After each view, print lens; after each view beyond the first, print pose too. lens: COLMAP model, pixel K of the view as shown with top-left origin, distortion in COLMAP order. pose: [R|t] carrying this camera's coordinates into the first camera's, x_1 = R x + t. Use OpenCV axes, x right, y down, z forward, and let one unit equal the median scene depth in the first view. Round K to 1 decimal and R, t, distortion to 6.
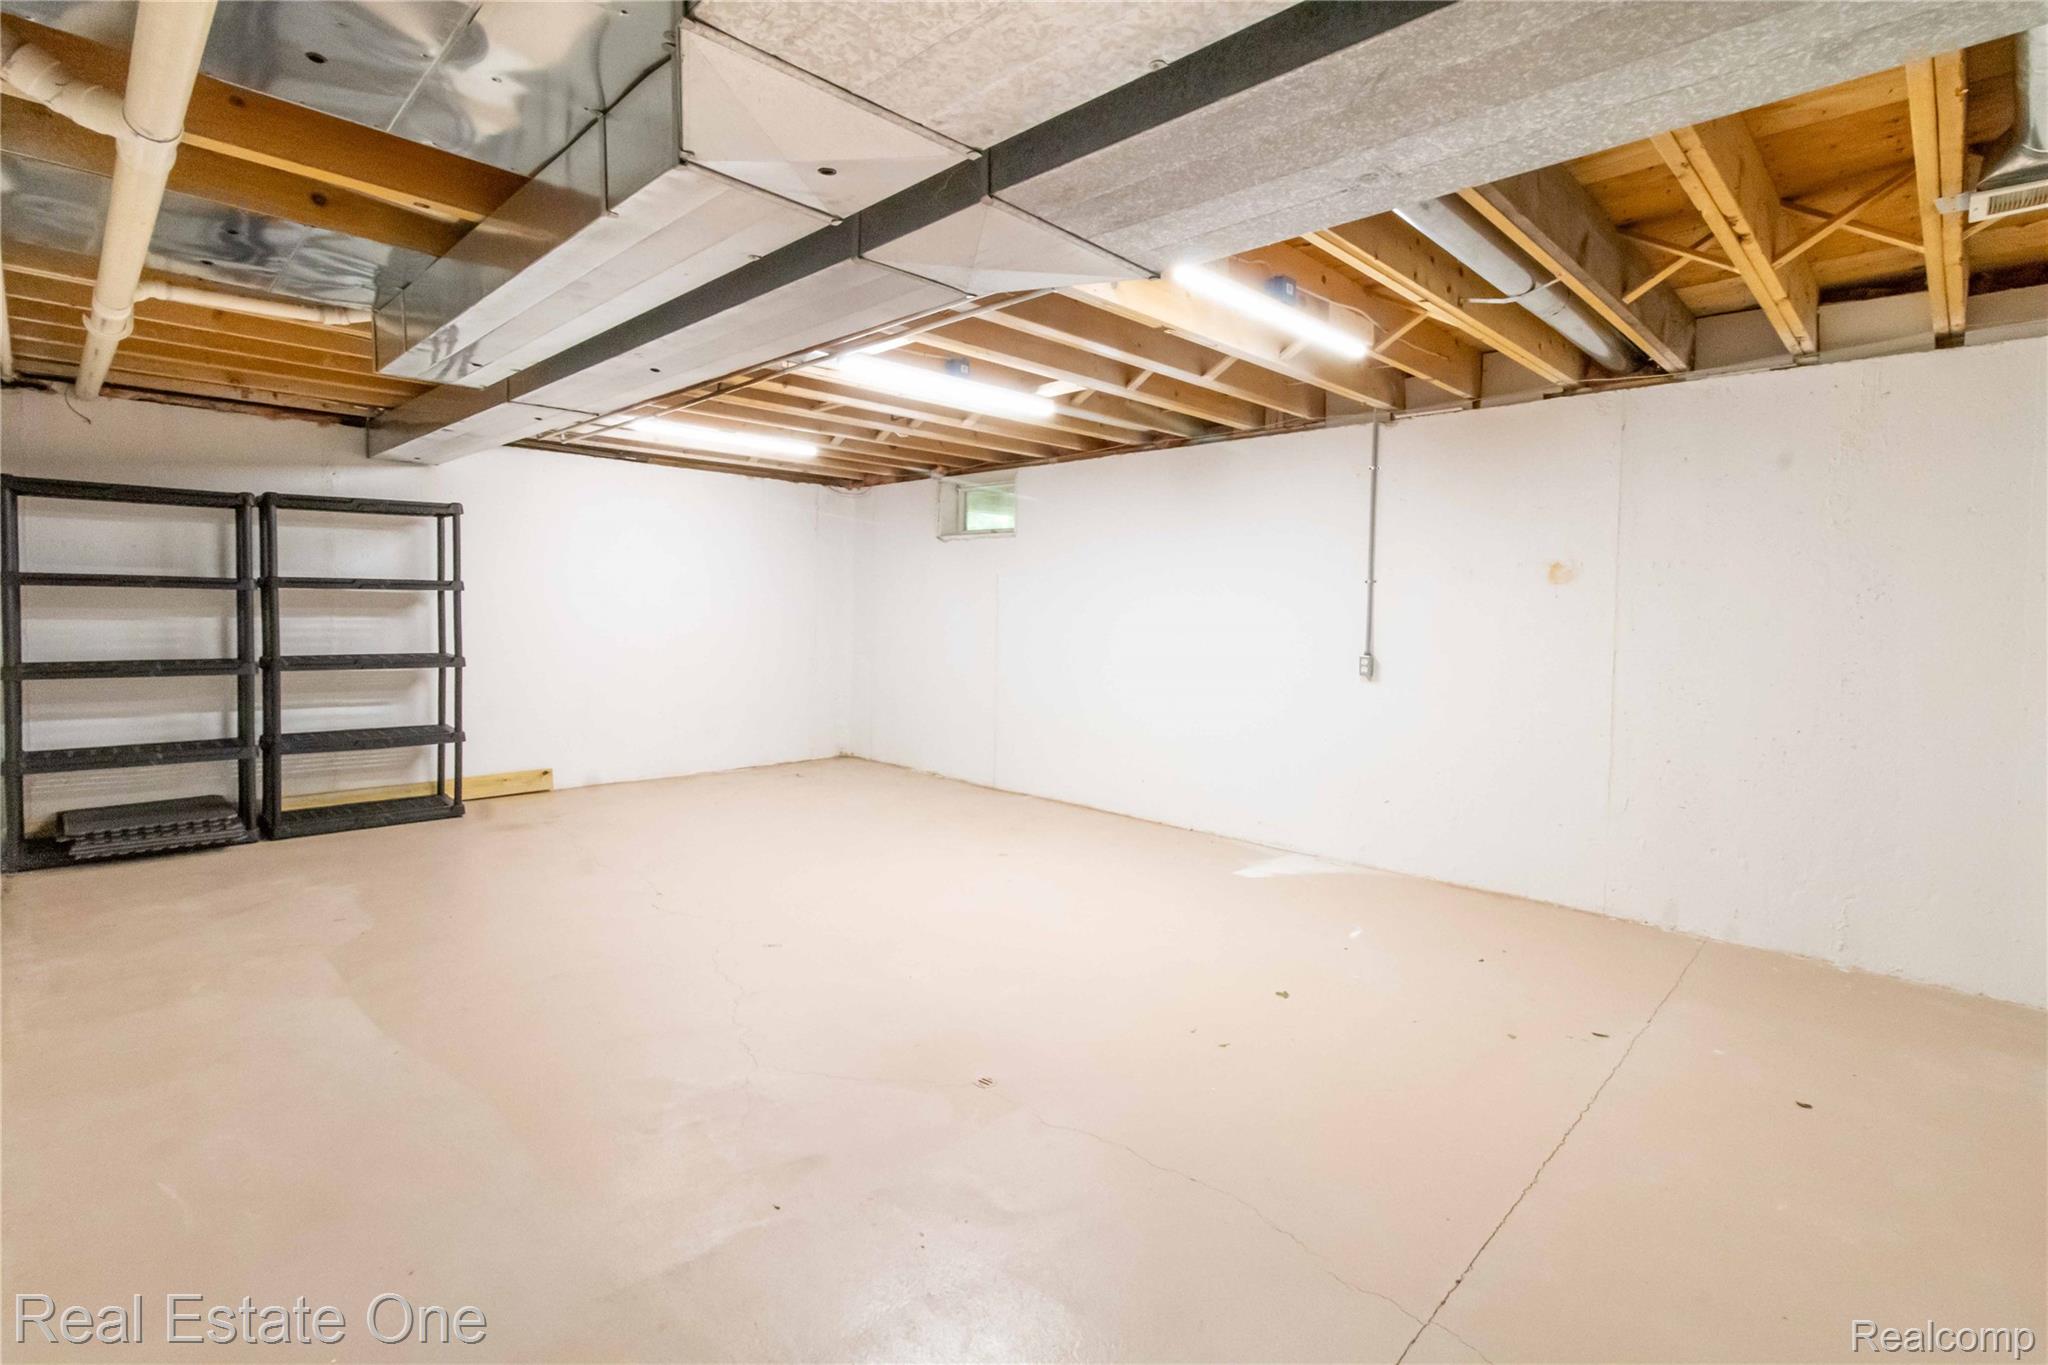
lens RADIAL K [[957.6, 0, 1023.1], [0, 957.6, 626.7], [0, 0, 1]] dist [0.006351, 0.000506]
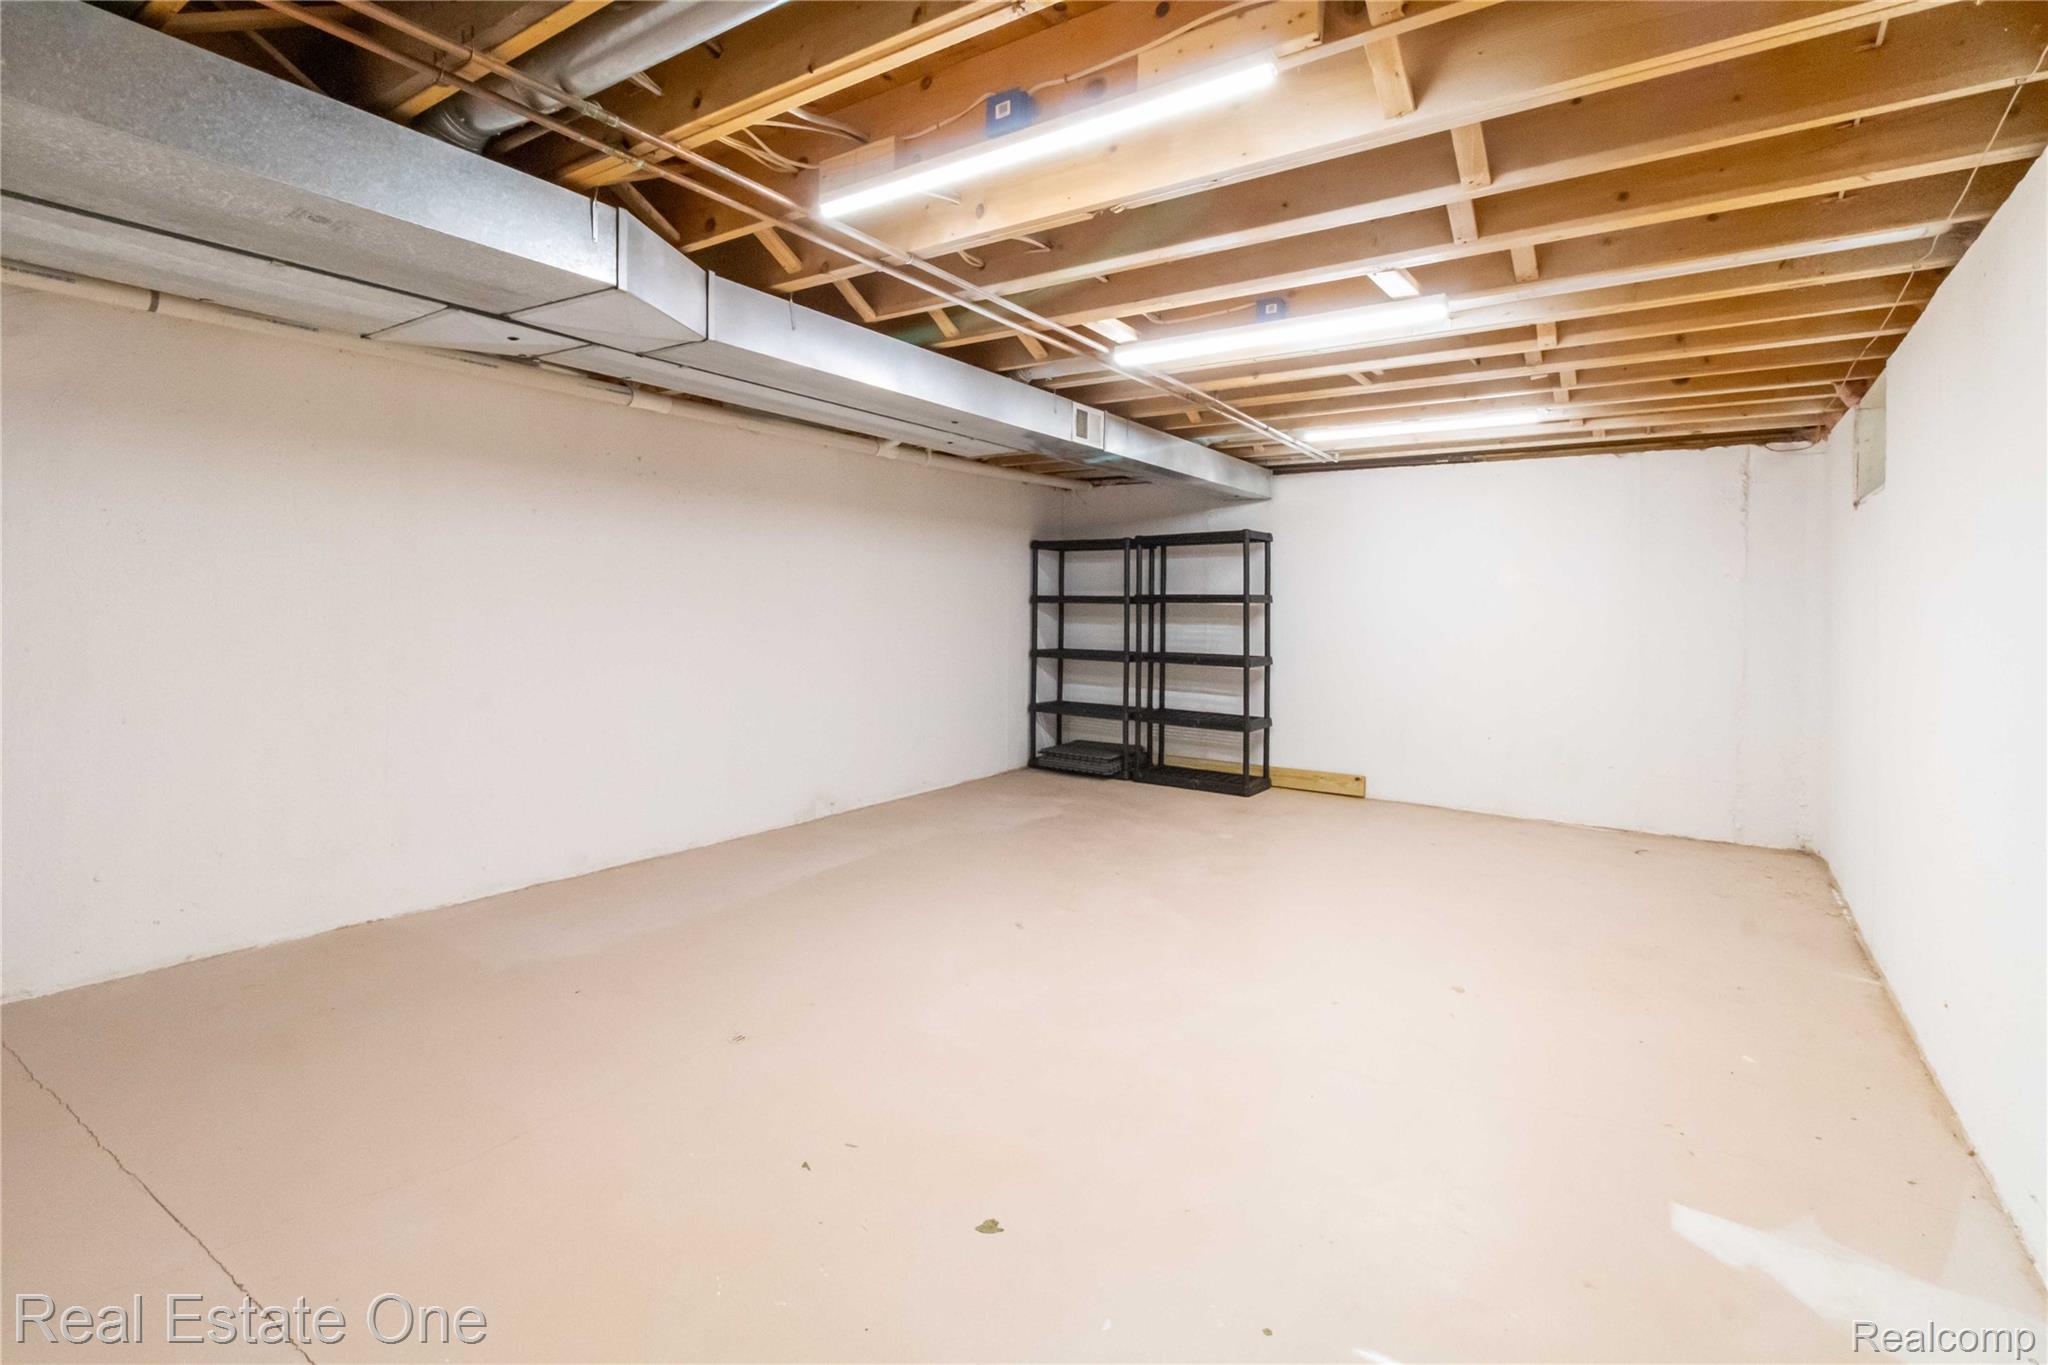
lens RADIAL K [[957.6, 0, 1023.1], [0, 957.6, 626.7], [0, 0, 1]] dist [0.006351, 0.000506]
pose [[0.182806, 0.010677, -0.983091, 0.537132], [-0.031965, 0.999477, 0.004911, -0.006561], [0.982629, 0.030527, 0.183052, 0.532951]]
